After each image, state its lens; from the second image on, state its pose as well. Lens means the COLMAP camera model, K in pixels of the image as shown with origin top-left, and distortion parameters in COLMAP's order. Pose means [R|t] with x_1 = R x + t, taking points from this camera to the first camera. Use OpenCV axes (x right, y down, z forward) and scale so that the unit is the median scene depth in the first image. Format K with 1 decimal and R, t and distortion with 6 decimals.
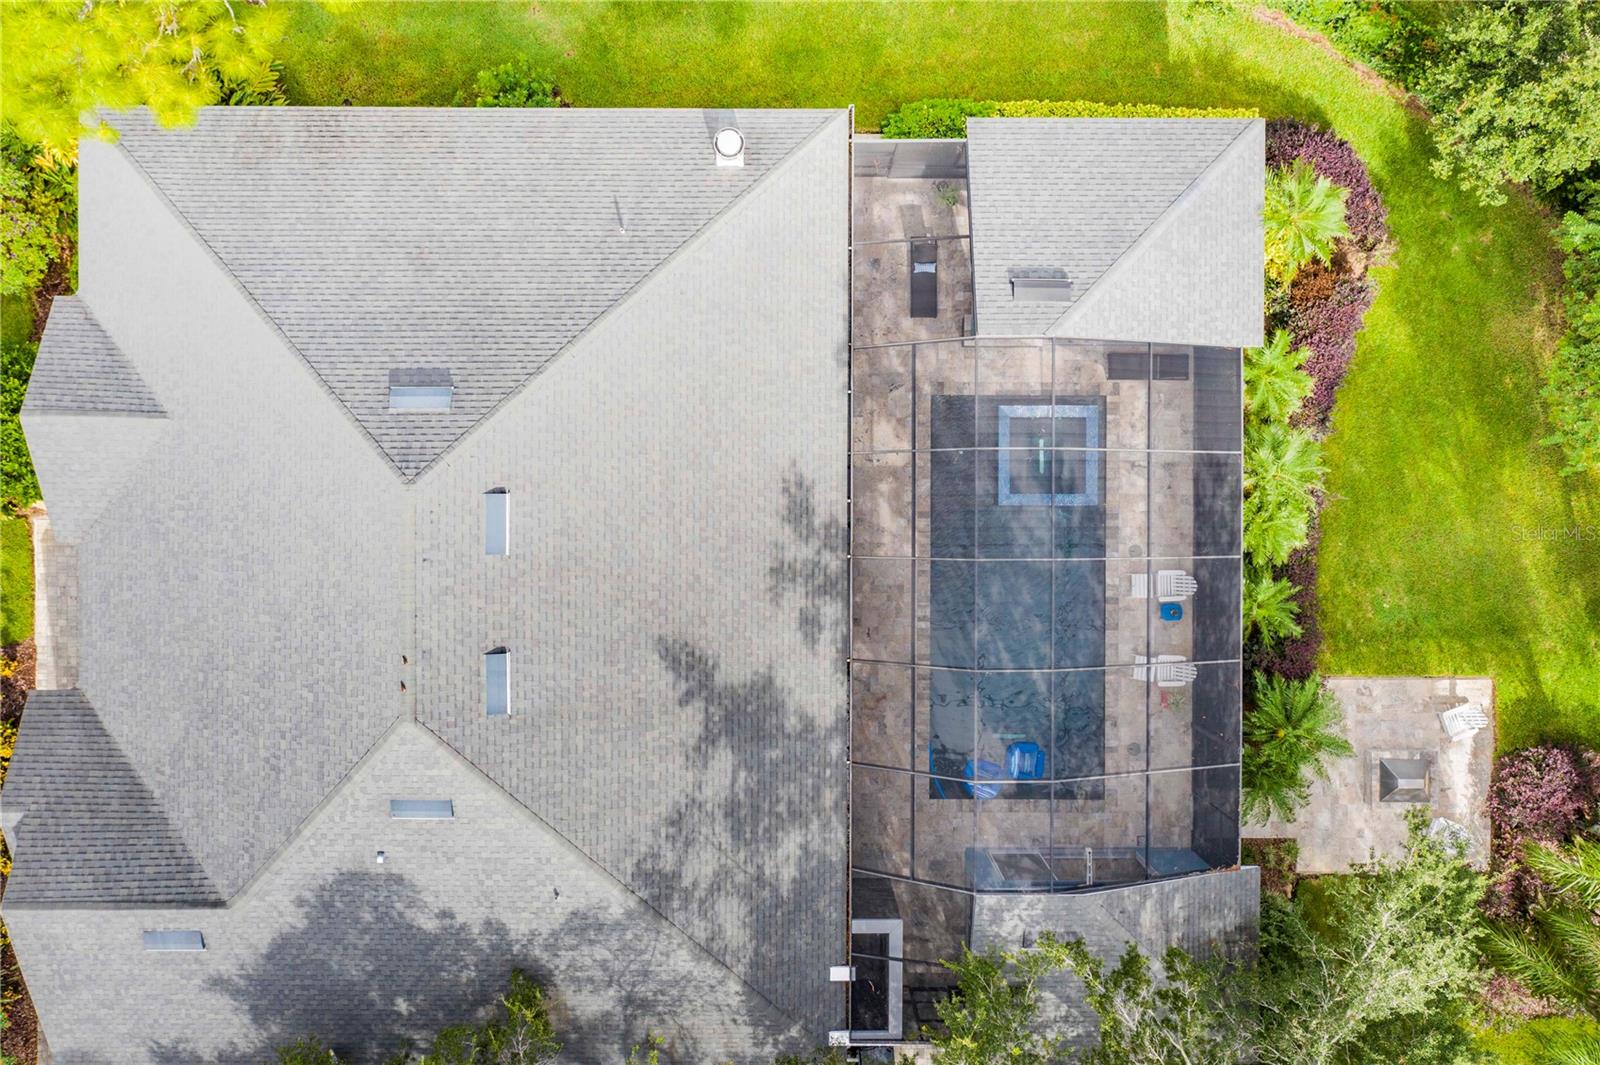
lens RADIAL K [[1262.4, 0, 800.0], [0, 1262.4, 532.5], [0, 0, 1]] dist [0.003050, 0.002011]
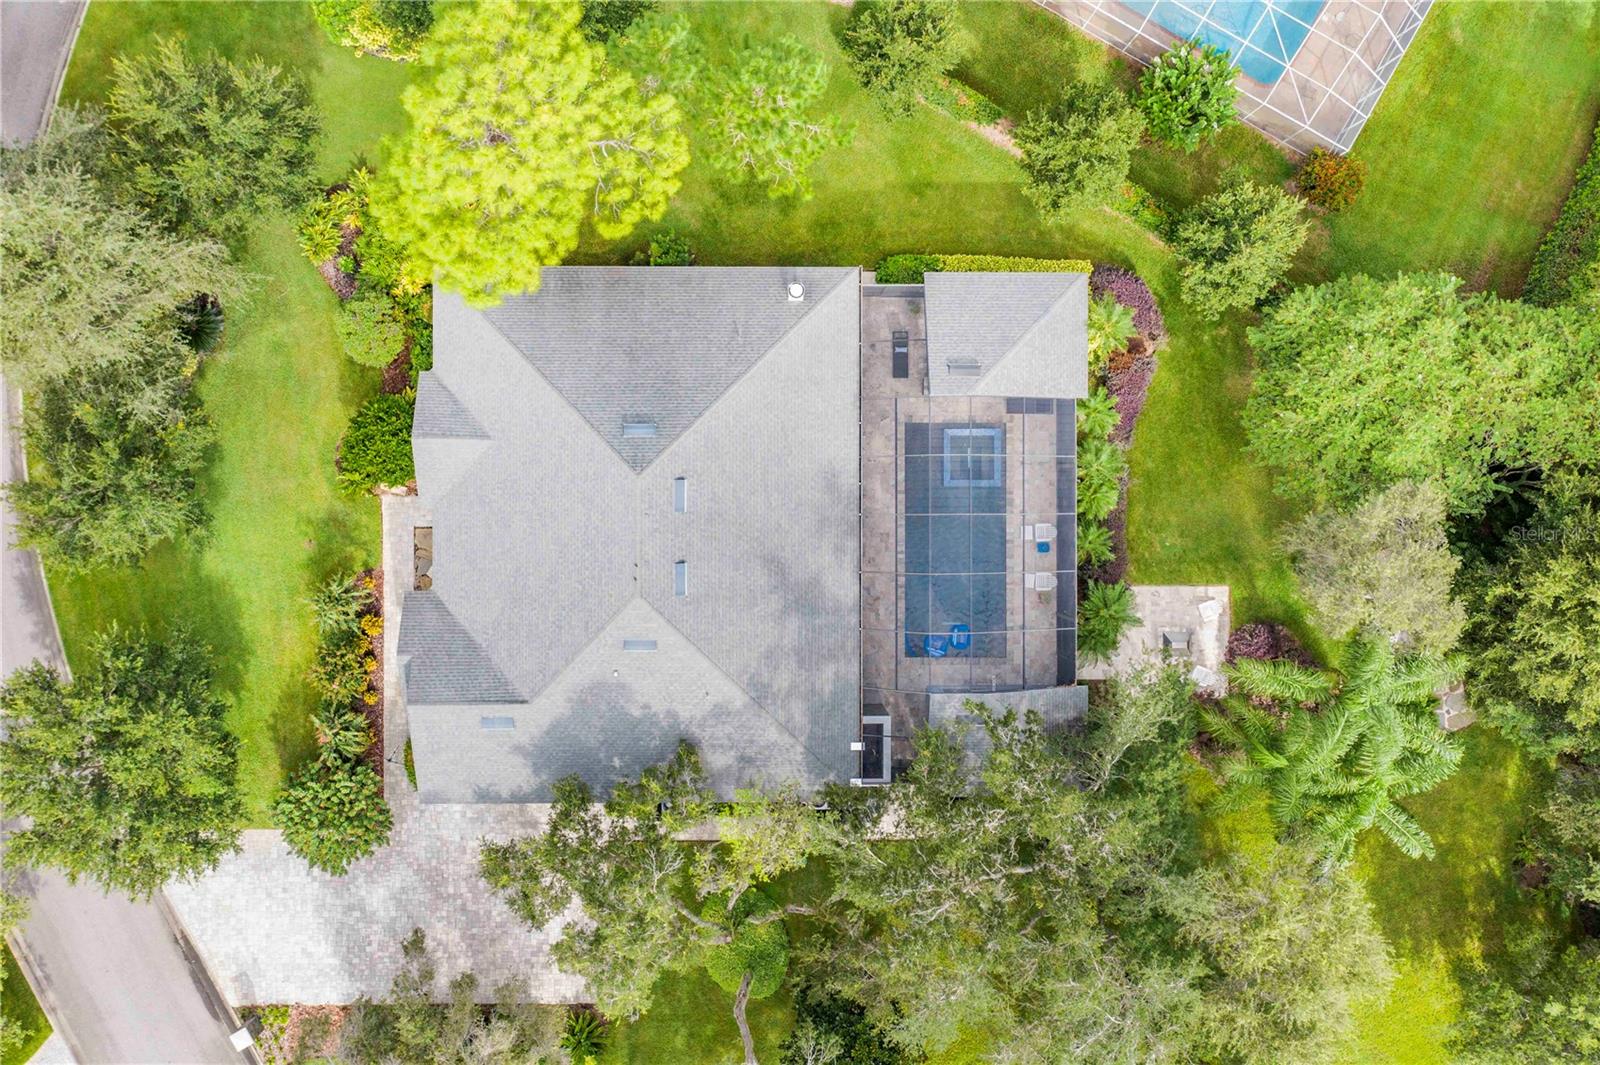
lens RADIAL K [[1325.0, 0, 809.0], [0, 1325.0, 537.5], [0, 0, 1]] dist [-0.022163, 0.001974]
pose [[0.999357, -0.004960, 0.035519, -0.098756], [0.004732, 0.999968, 0.006502, 0.037910], [-0.035550, -0.006330, 0.999348, -0.860646]]
